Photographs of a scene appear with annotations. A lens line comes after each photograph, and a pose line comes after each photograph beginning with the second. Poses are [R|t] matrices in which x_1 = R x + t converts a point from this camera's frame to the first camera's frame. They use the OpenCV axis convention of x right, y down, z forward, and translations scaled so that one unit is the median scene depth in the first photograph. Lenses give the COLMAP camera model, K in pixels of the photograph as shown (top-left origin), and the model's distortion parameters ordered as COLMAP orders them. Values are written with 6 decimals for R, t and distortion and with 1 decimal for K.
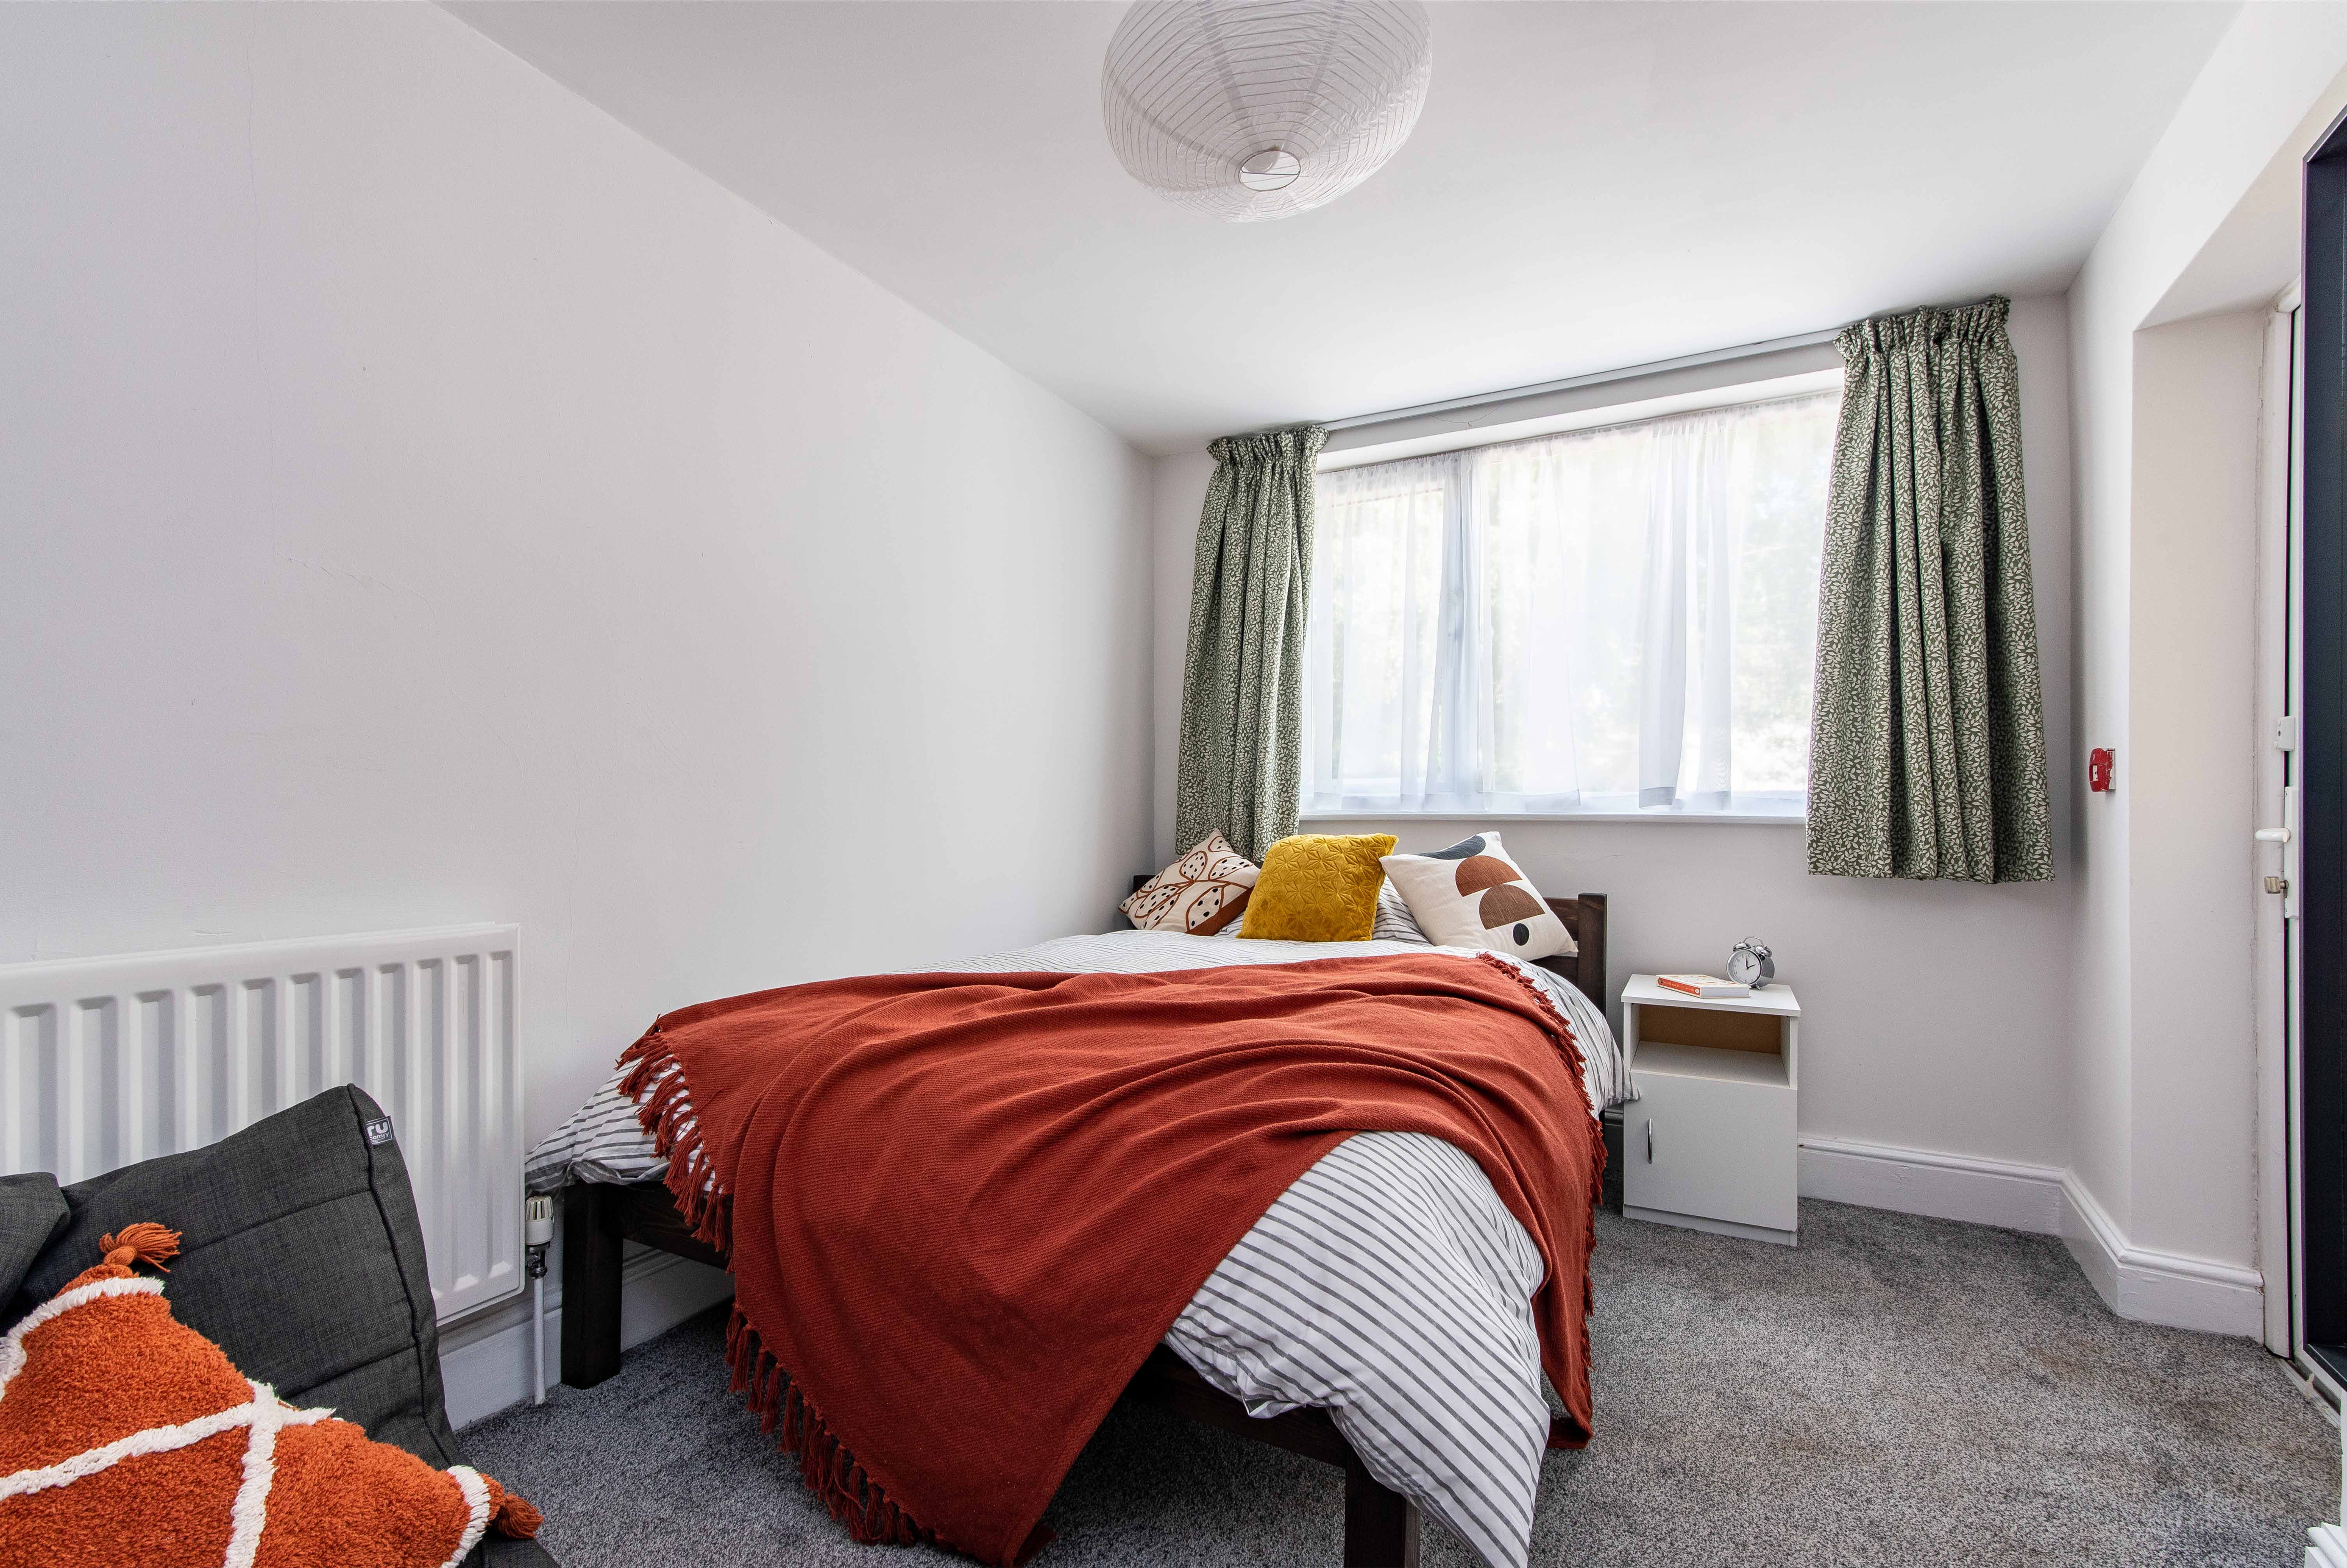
lens RADIAL K [[1068.5, 0, 1188.6], [0, 1068.5, 765.1], [0, 0, 1]] dist [0.014755, -0.000533]
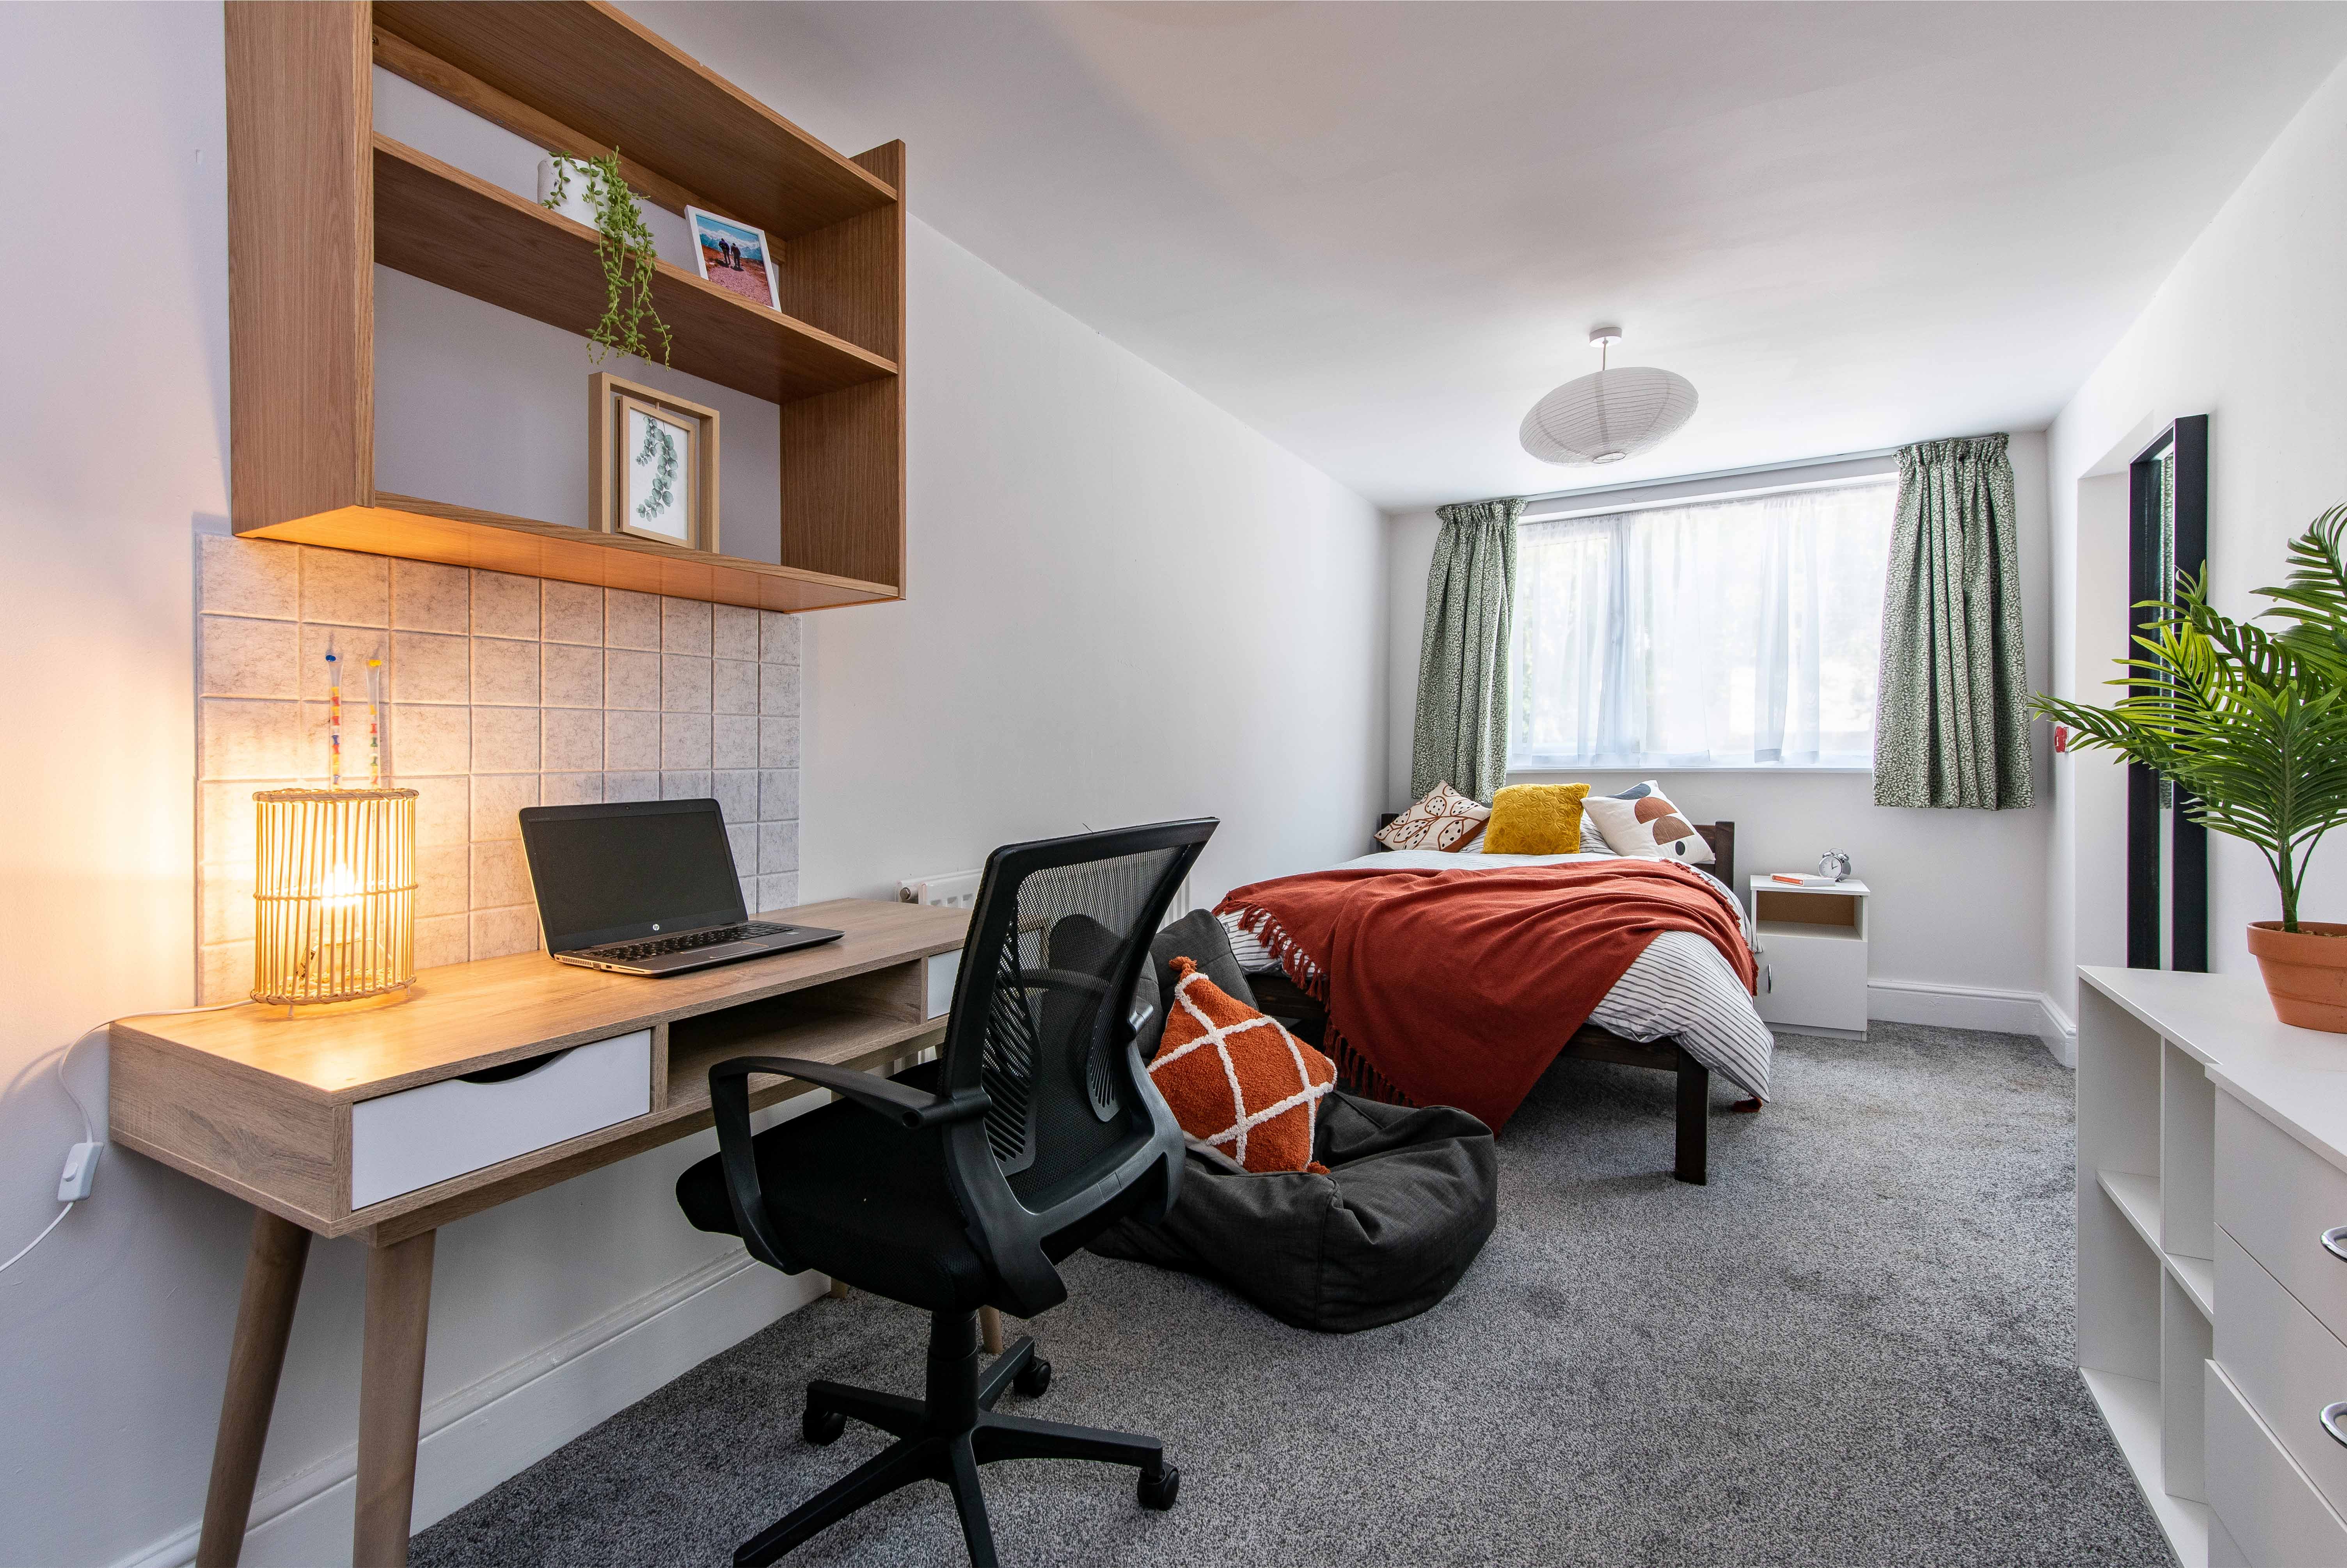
lens RADIAL K [[1084.8, 0, 1170.4], [0, 1084.8, 740.0], [0, 0, 1]] dist [0.014503, -0.001008]
pose [[0.999336, -0.015678, -0.032885, -0.384235], [0.016670, 0.999407, 0.030133, -0.058026], [0.032393, -0.030661, 0.999005, -0.601598]]
